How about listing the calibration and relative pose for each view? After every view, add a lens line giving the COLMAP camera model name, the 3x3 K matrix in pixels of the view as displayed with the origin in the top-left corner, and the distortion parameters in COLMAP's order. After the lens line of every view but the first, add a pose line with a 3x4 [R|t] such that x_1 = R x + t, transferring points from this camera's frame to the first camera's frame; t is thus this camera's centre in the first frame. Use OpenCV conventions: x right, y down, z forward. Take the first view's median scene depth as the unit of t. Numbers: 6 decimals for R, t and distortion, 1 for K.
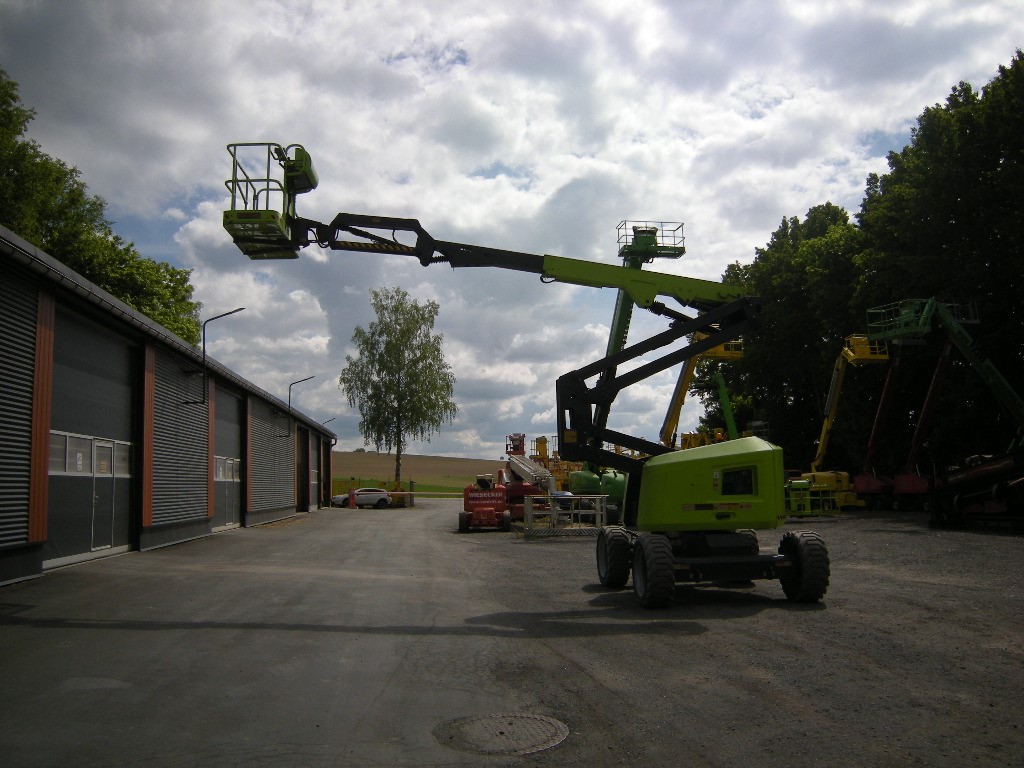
lens RADIAL K [[858.4, 0, 512.0], [0, 858.4, 384.0], [0, 0, 1]] dist [-0.109402, 0.024843]
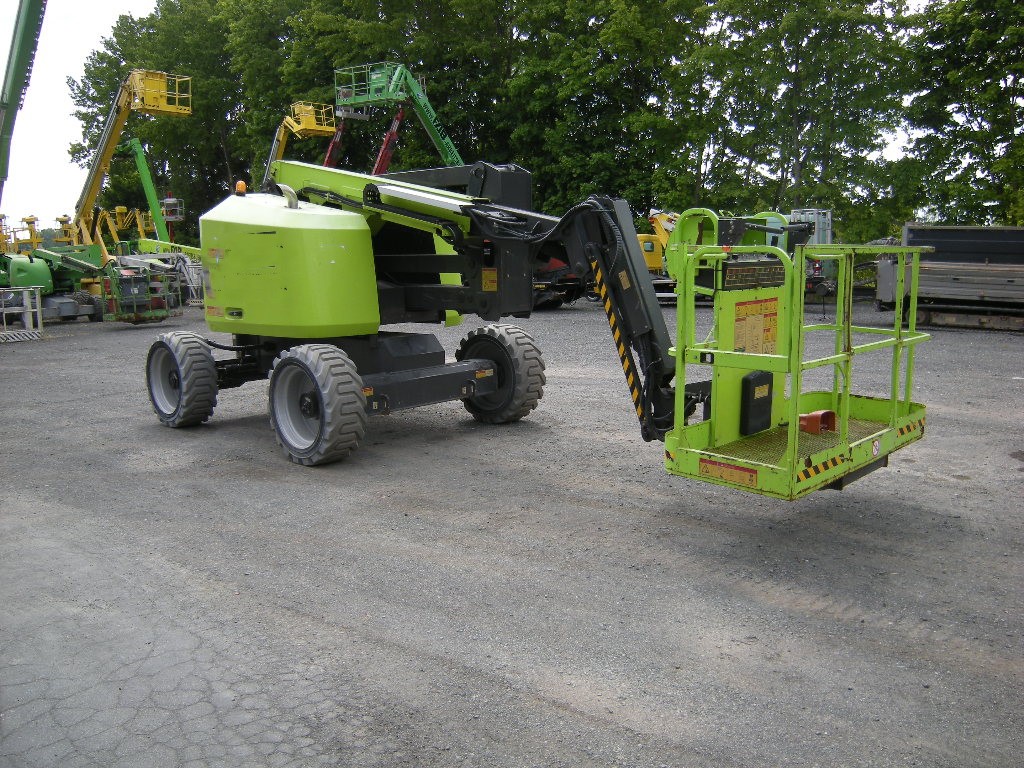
lens RADIAL K [[858.4, 0, 512.0], [0, 858.4, 384.0], [0, 0, 1]] dist [-0.109402, 0.024843]
pose [[0.760197, -0.103331, 0.641423, -0.038531], [-0.060263, 0.971800, 0.227976, 0.019379], [-0.646891, -0.211961, 0.732533, 0.154010]]
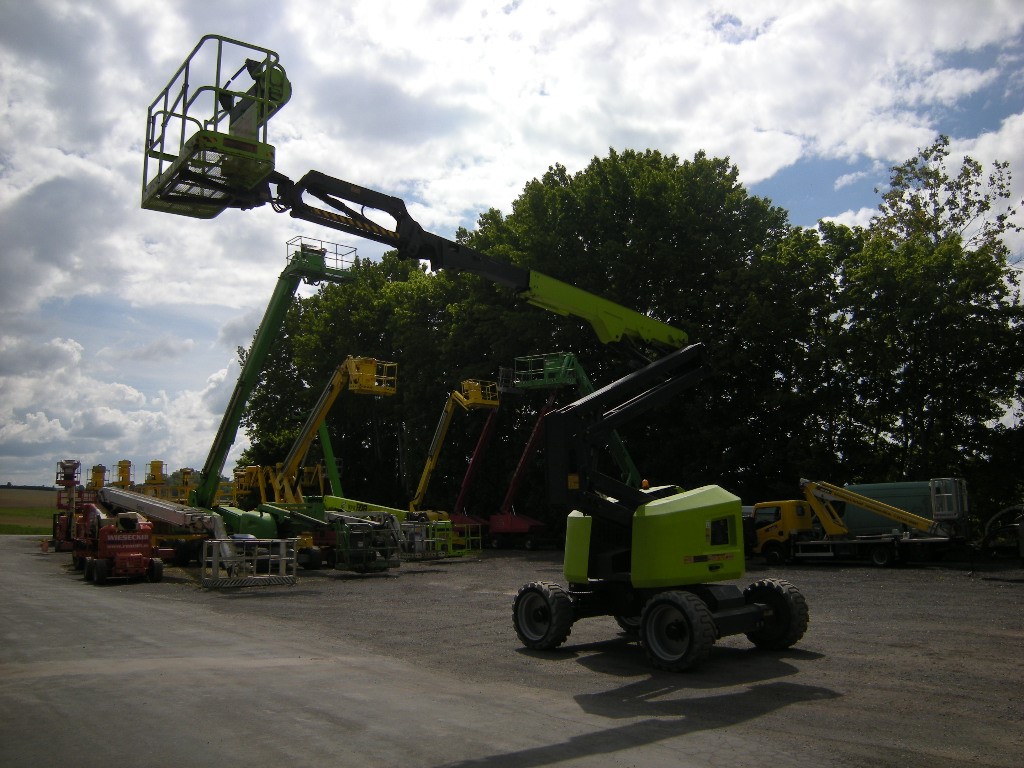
lens RADIAL K [[861.6, 0, 512.0], [0, 861.6, 384.0], [0, 0, 1]] dist [-0.114835, 0.053724]
pose [[0.826321, 0.081559, 0.557263, -0.170993], [-0.060085, 0.996578, -0.056760, 0.005300], [-0.559986, 0.013419, 0.828394, 0.109670]]
